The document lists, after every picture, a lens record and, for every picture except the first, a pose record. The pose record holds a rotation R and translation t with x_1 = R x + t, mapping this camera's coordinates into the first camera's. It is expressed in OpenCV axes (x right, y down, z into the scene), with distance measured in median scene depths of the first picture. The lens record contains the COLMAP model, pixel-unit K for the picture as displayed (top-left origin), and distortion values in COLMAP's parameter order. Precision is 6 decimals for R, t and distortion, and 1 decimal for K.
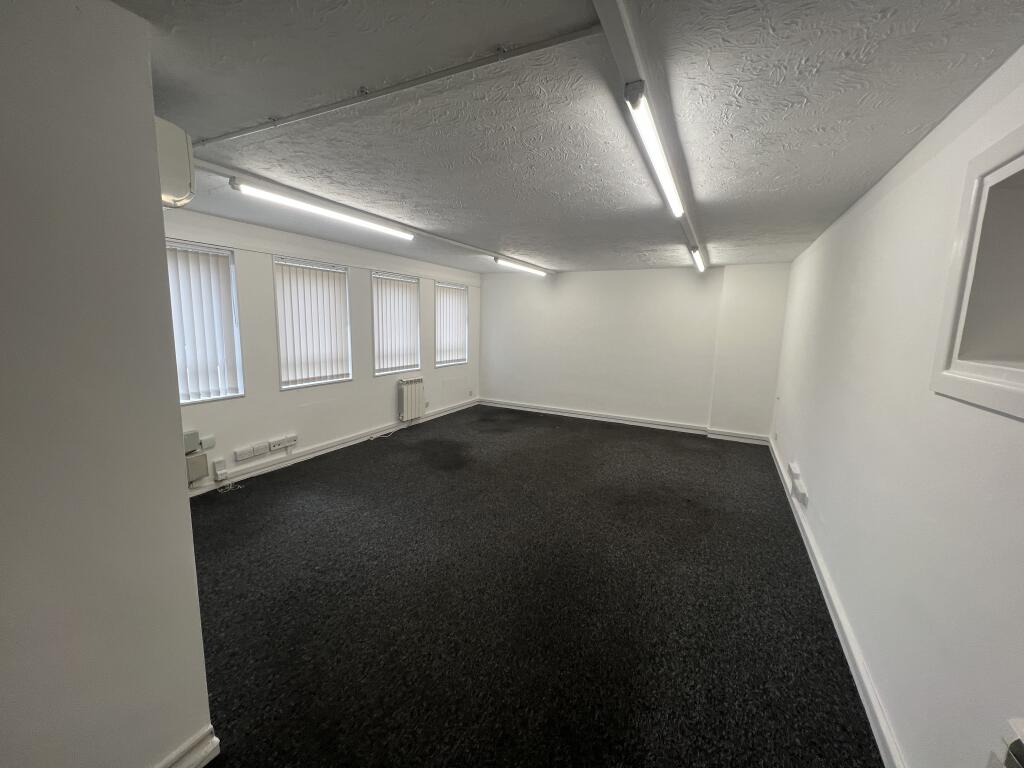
lens RADIAL K [[407.7, 0, 512.0], [0, 407.7, 384.0], [0, 0, 1]] dist [-0.008469, -0.000367]
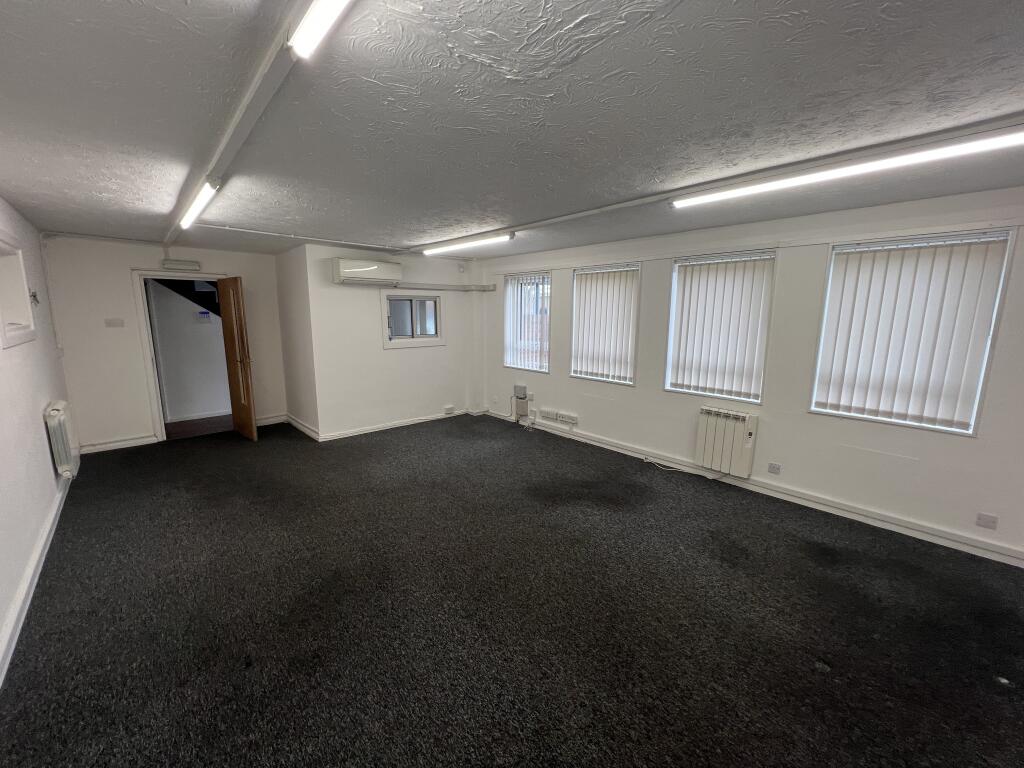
lens RADIAL K [[407.7, 0, 512.0], [0, 407.7, 384.0], [0, 0, 1]] dist [-0.008469, -0.000367]
pose [[-0.339339, 0.132607, -0.931270, 0.610075], [-0.161857, 0.967017, 0.196675, -0.165343], [0.926634, 0.217472, -0.306683, 1.130188]]
